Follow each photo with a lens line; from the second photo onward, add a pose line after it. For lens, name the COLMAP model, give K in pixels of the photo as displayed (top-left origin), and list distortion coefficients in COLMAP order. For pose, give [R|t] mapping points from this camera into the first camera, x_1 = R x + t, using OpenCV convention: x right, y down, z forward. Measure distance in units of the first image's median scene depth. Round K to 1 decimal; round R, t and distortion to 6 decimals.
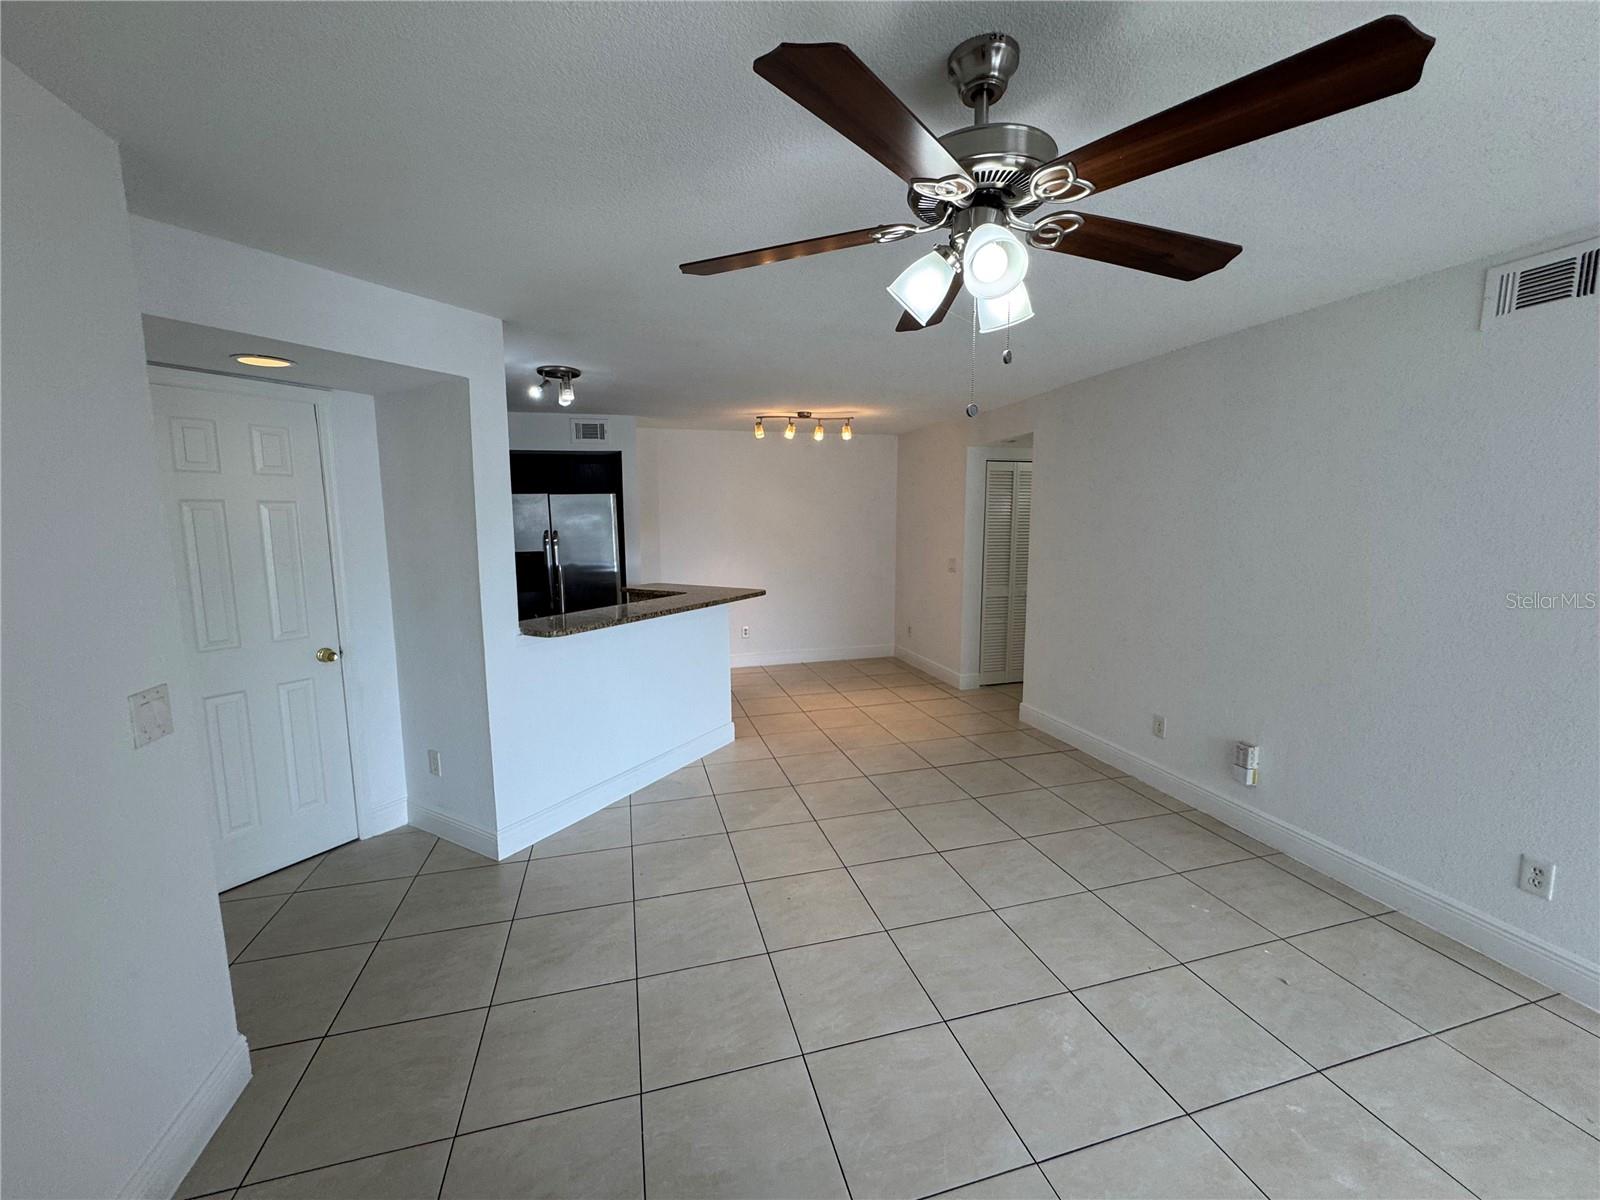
lens RADIAL K [[638.6, 0, 800.5], [0, 638.6, 599.4], [0, 0, 1]] dist [-0.002777, 0.000079]
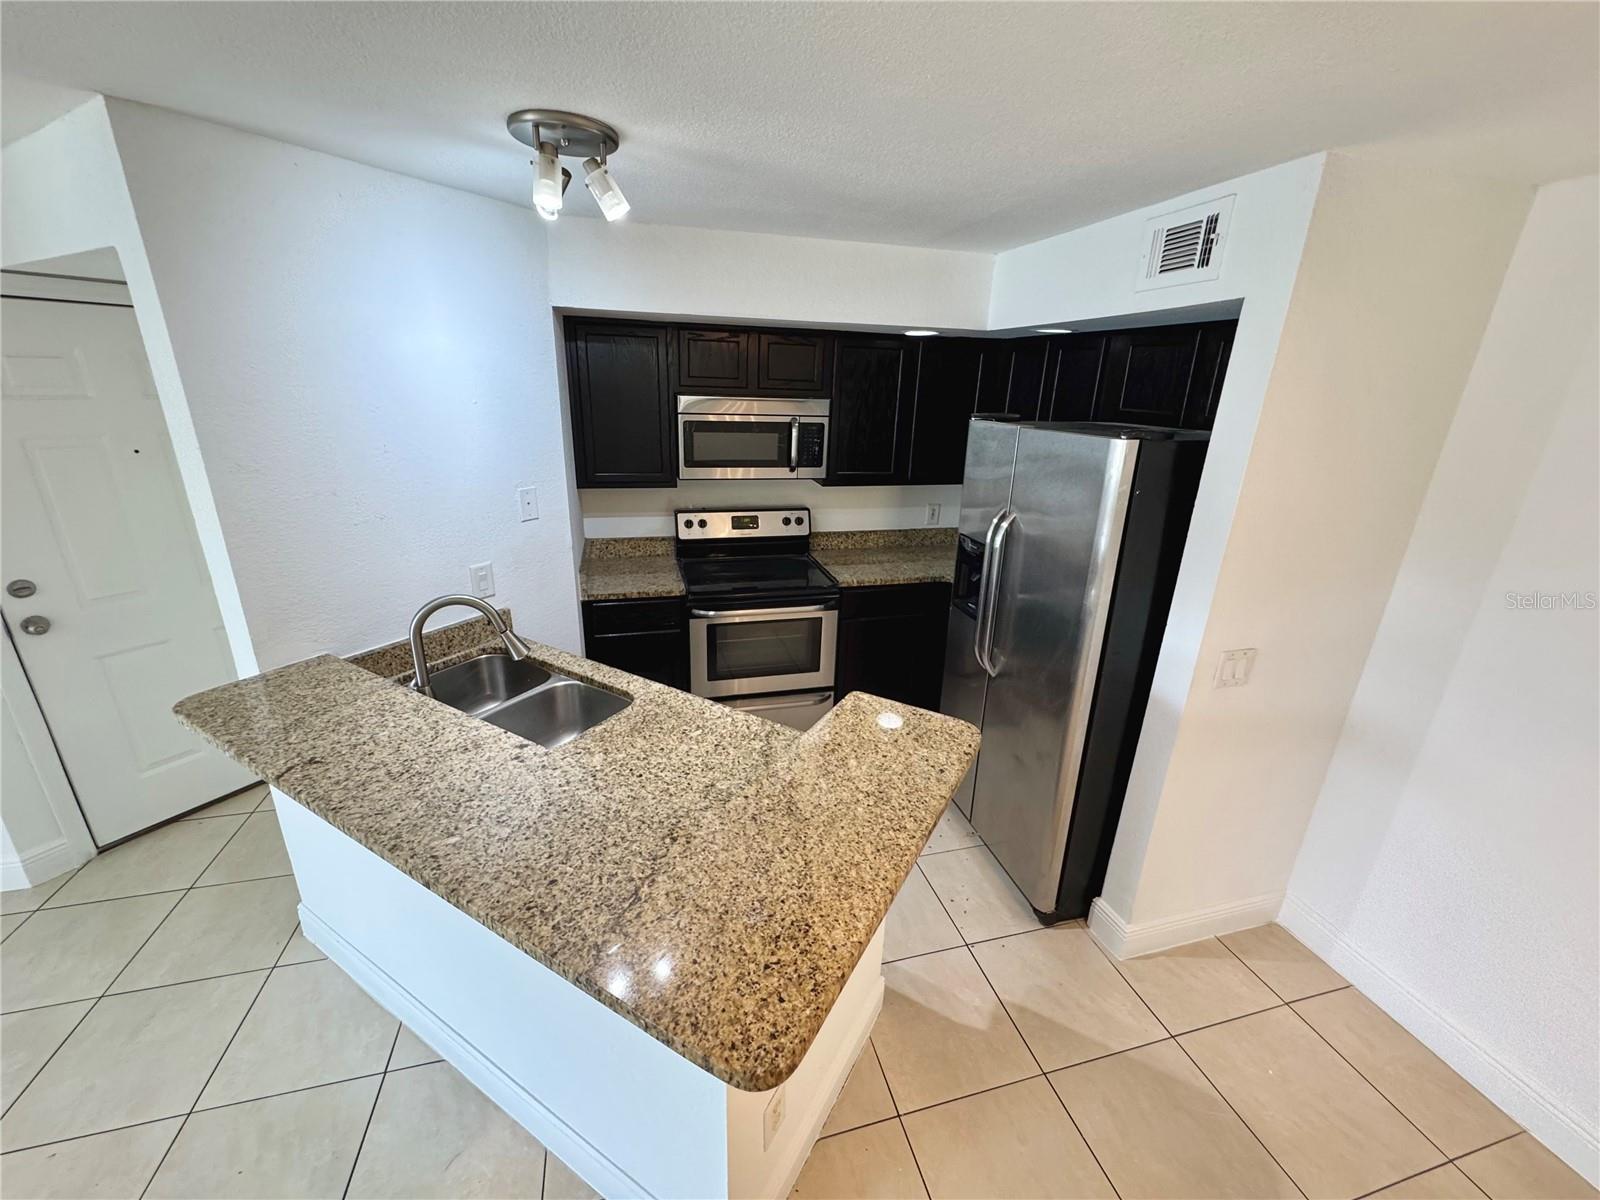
lens RADIAL K [[638.6, 0, 800.5], [0, 638.6, 599.4], [0, 0, 1]] dist [-0.002777, 0.000079]
pose [[-0.006956, 0.332742, -0.942992, 0.109604], [-0.160570, 0.930407, 0.329486, -0.320745], [0.987000, 0.153708, 0.046956, 1.556537]]
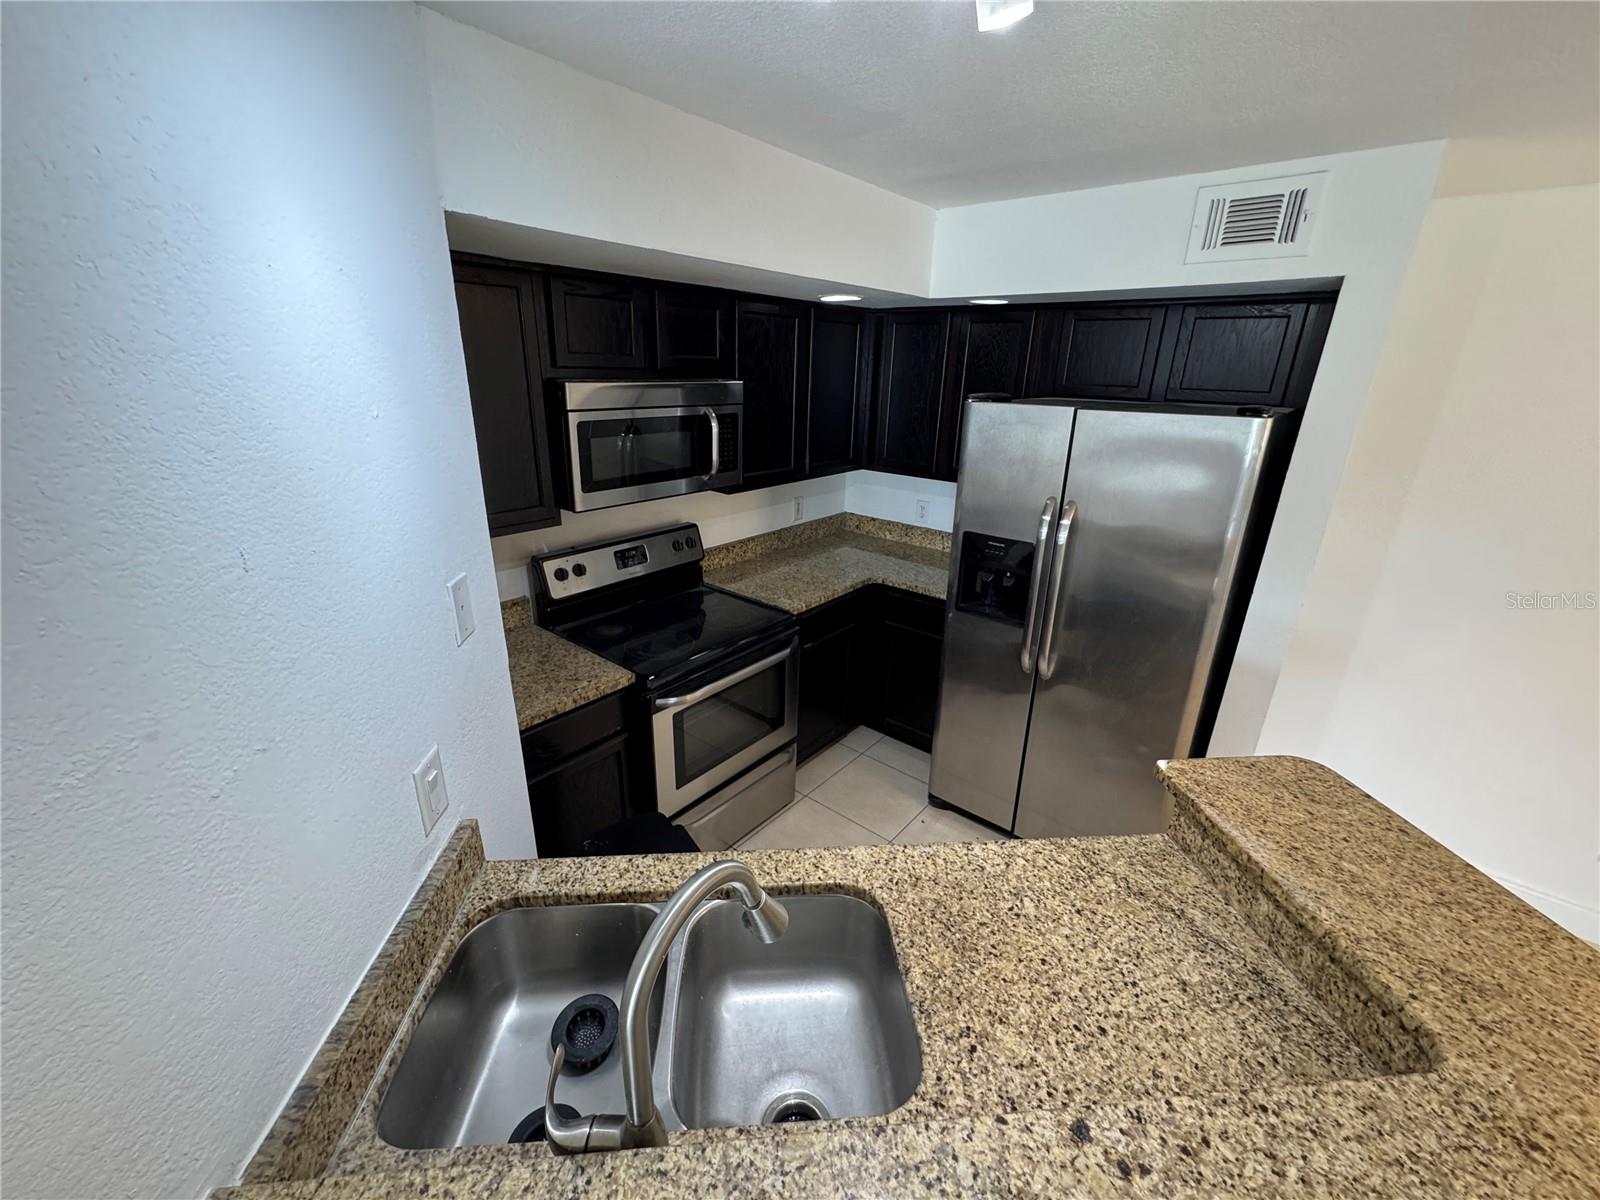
lens RADIAL K [[638.6, 0, 800.5], [0, 638.6, 599.4], [0, 0, 1]] dist [-0.002777, 0.000079]
pose [[0.573412, 0.302202, -0.761494, -0.283583], [-0.133367, 0.951515, 0.277186, -0.254867], [0.808339, -0.057383, 0.585914, 1.142129]]
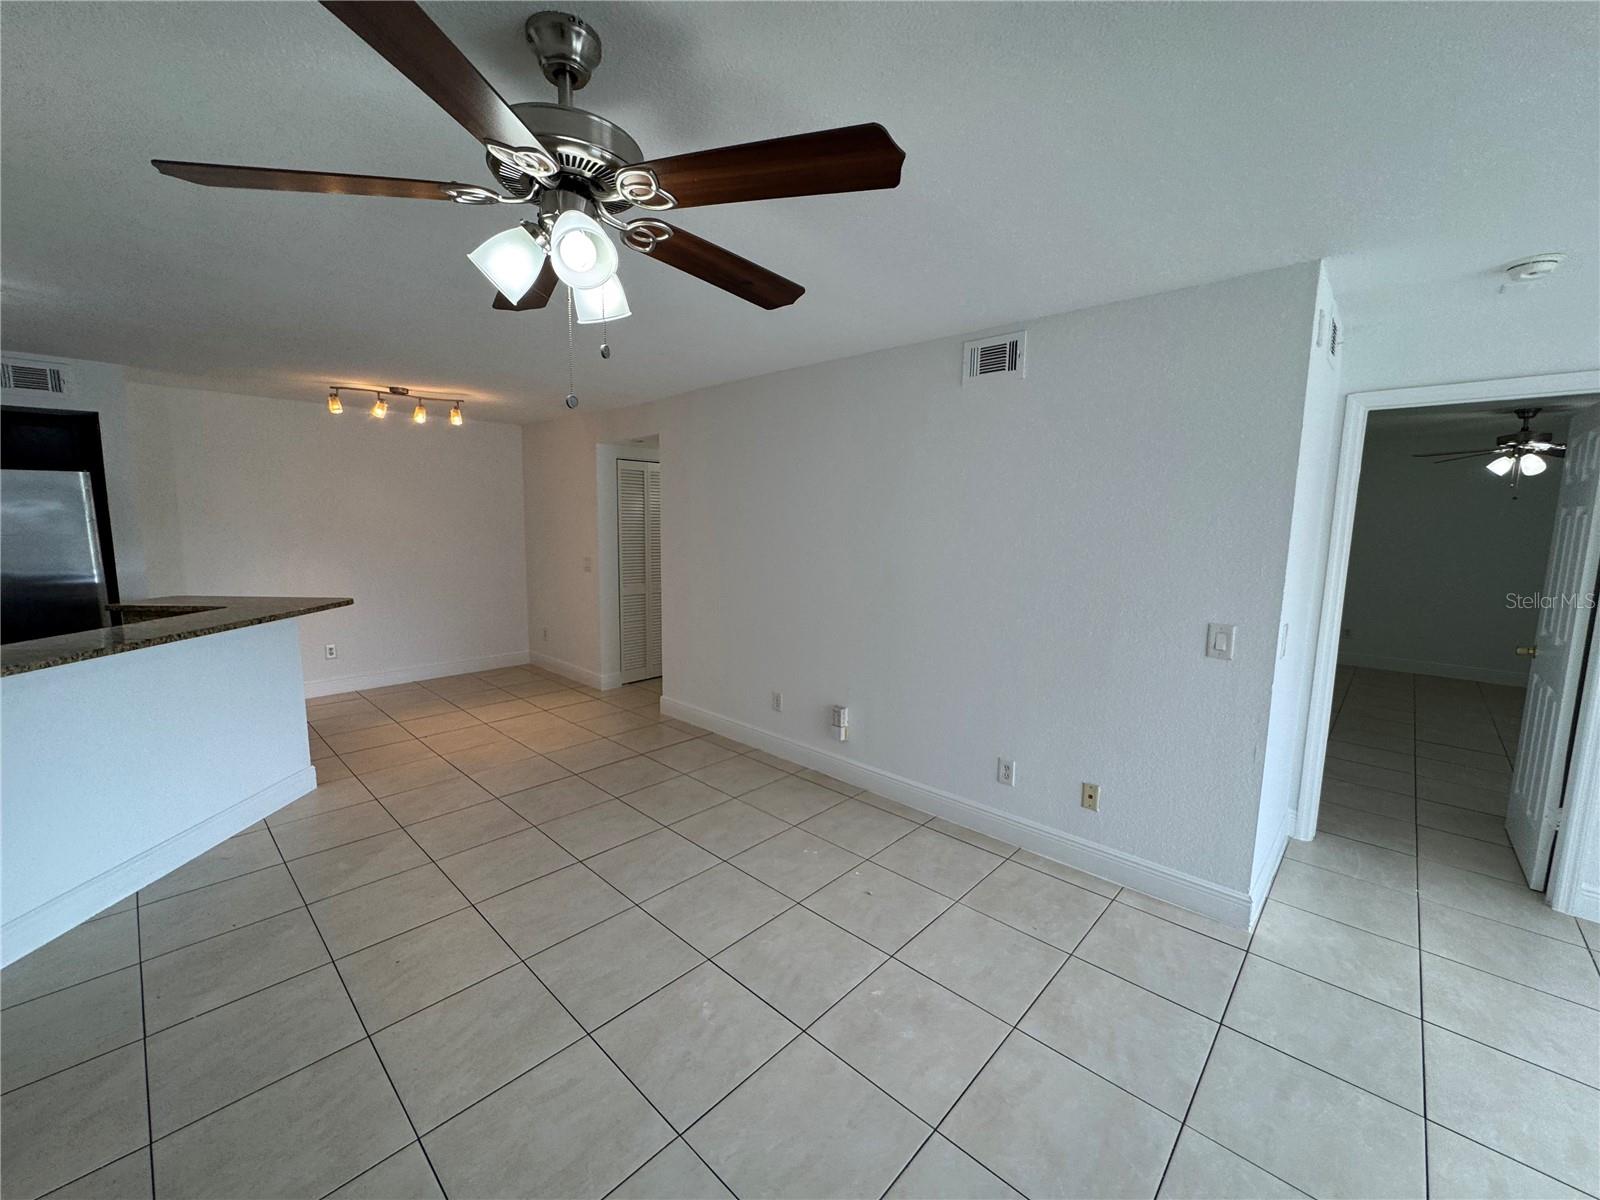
lens RADIAL K [[638.6, 0, 800.5], [0, 638.6, 599.4], [0, 0, 1]] dist [-0.002777, 0.000079]
pose [[0.855690, -0.047676, 0.515288, 0.024055], [0.047018, 0.998791, 0.014332, 0.002815], [-0.515349, 0.011964, 0.856897, -0.002256]]
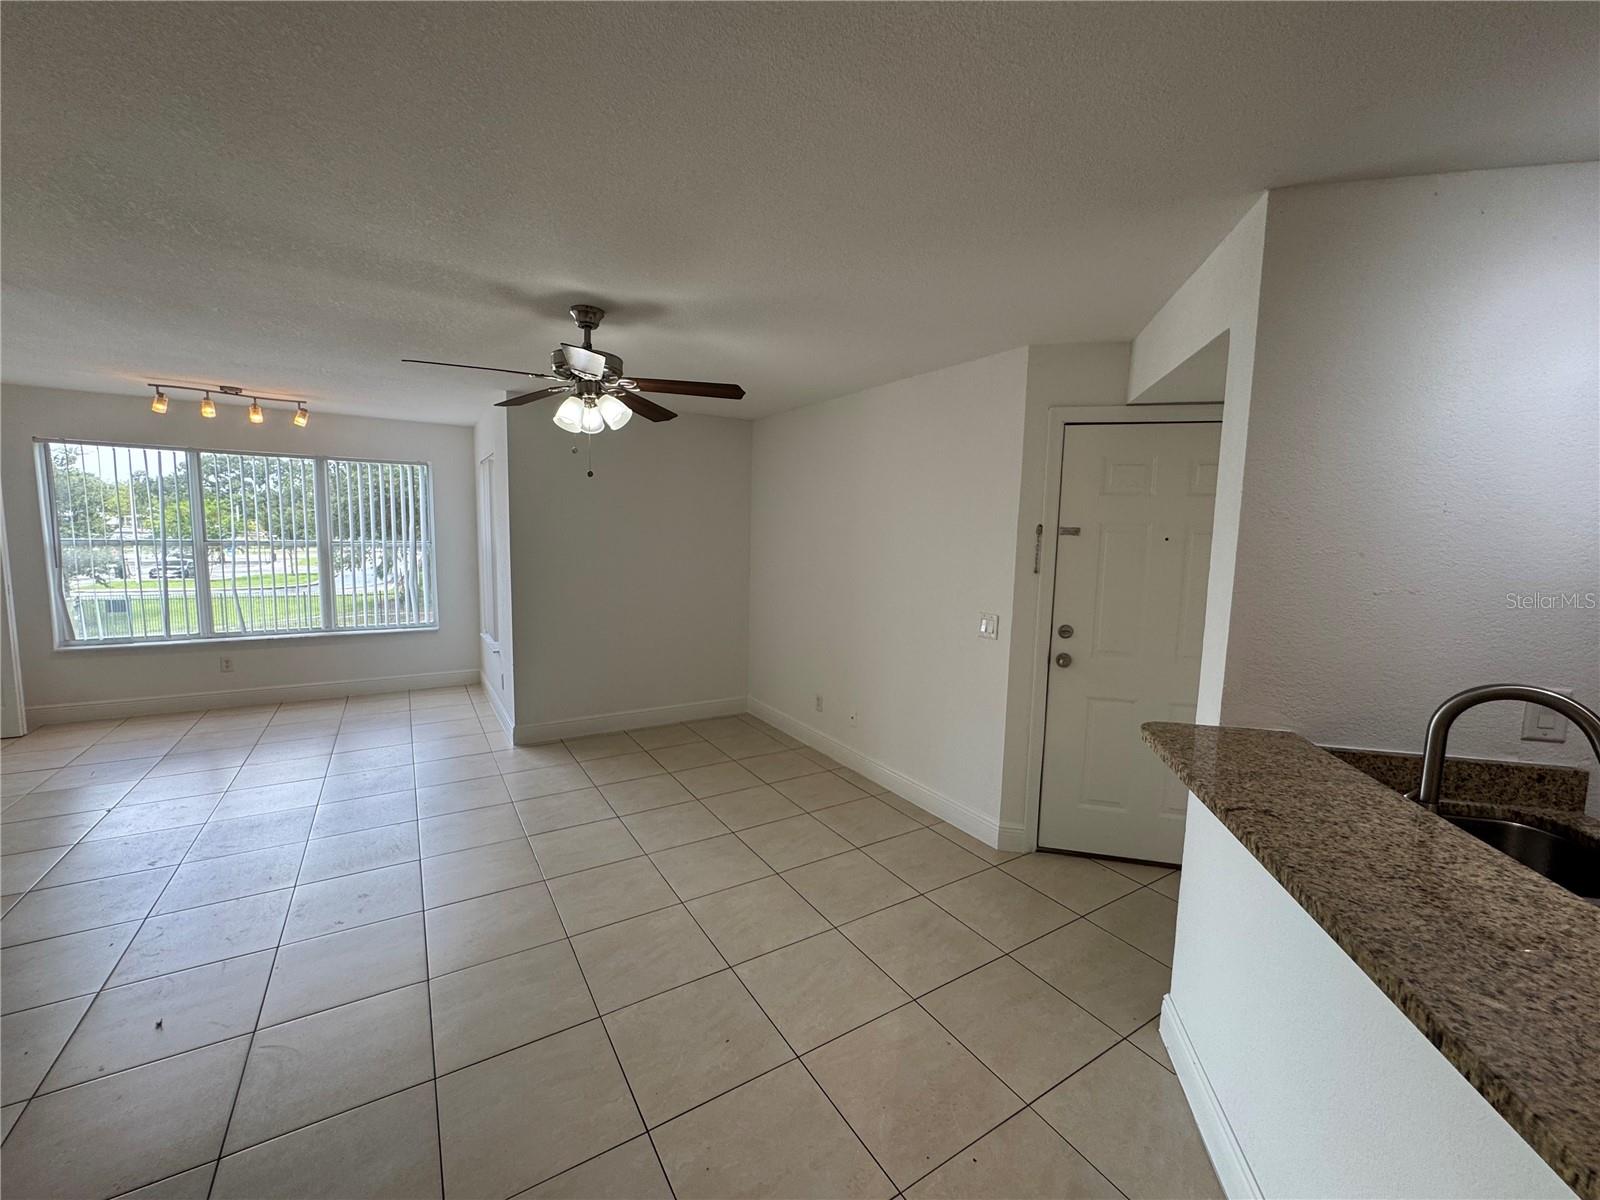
lens RADIAL K [[638.6, 0, 800.5], [0, 638.6, 599.4], [0, 0, 1]] dist [-0.002777, 0.000079]
pose [[-0.958878, 0.014089, -0.283470, 0.091160], [-0.053821, 0.971619, 0.230348, -0.190338], [0.278670, 0.236132, -0.930905, 1.490796]]
